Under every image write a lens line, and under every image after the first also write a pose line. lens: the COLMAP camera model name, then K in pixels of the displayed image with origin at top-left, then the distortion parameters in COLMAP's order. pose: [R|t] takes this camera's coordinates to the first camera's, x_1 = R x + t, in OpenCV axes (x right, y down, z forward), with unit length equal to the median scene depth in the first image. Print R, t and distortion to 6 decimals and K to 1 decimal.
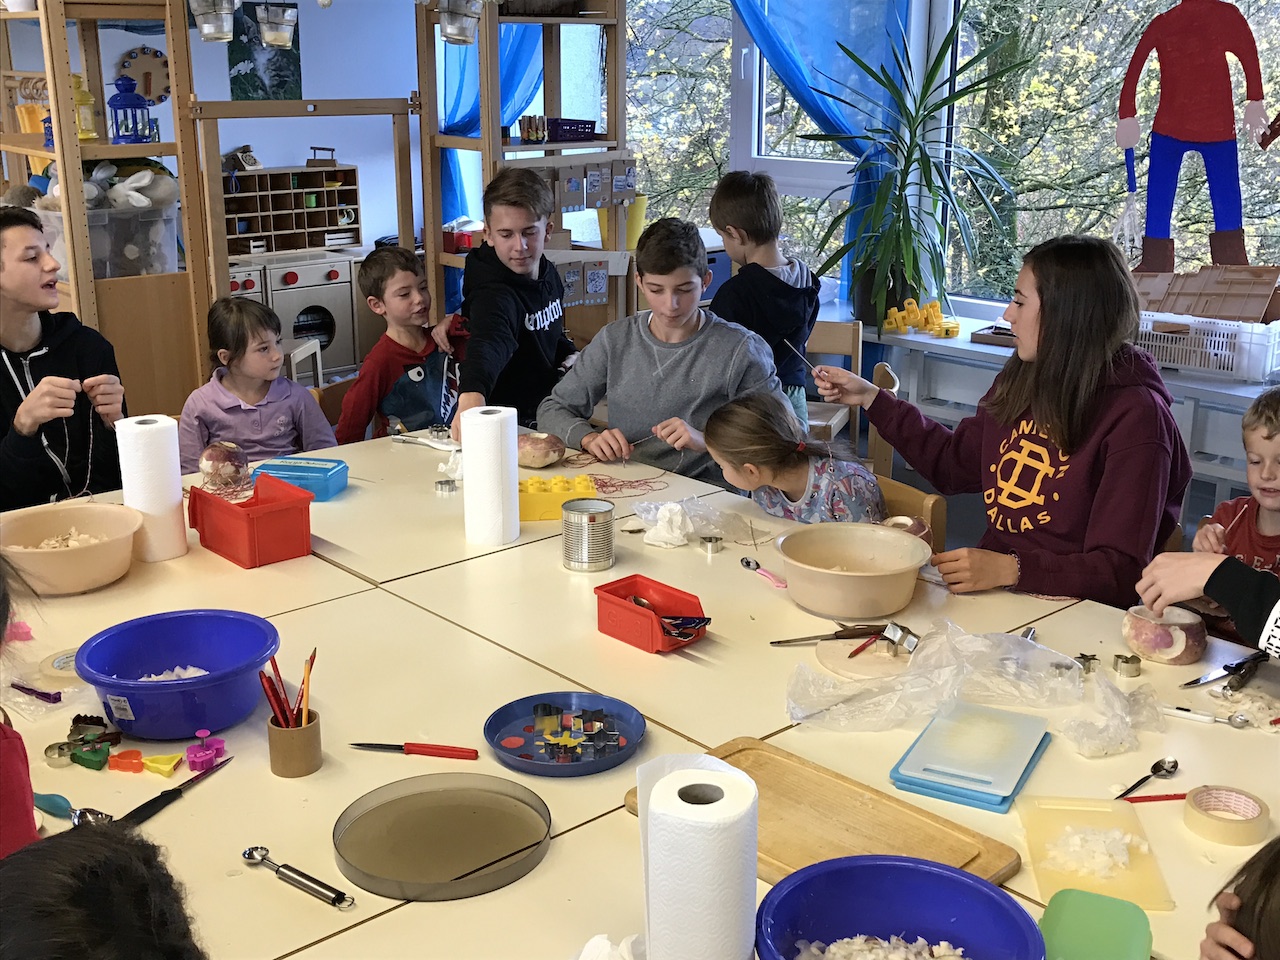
lens RADIAL K [[1484.7, 0, 640.0], [0, 1484.7, 480.0], [0, 0, 1]] dist [0.000882, 0.001080]
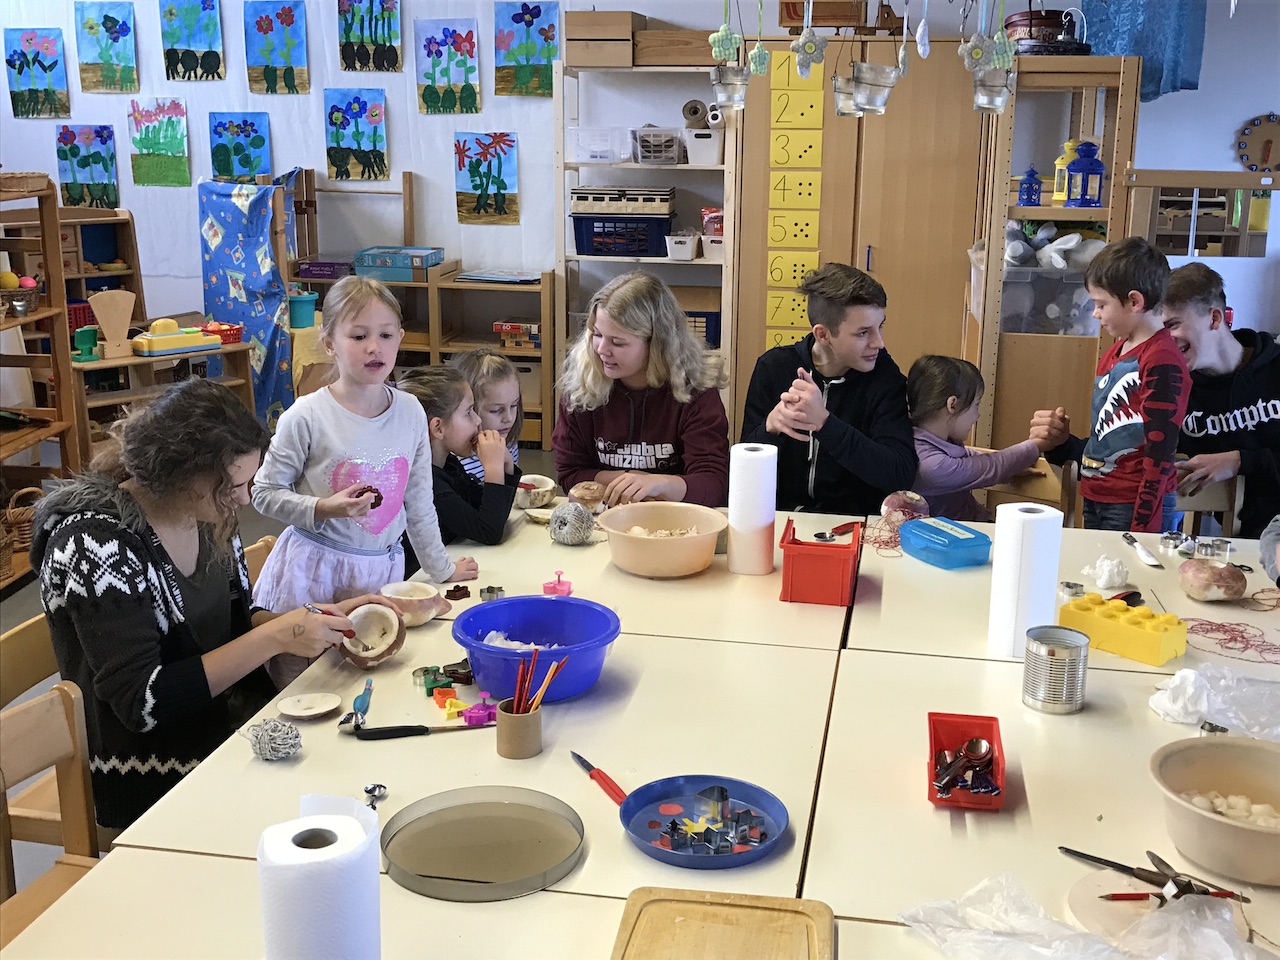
lens RADIAL K [[1433.9, 0, 640.0], [0, 1433.9, 480.0], [0, 0, 1]] dist [0.019133, 0.022858]
pose [[0.583993, 0.204324, -0.785624, 0.305684], [-0.233468, 0.969189, 0.078517, -0.052801], [0.777461, 0.137564, 0.613702, 0.186457]]
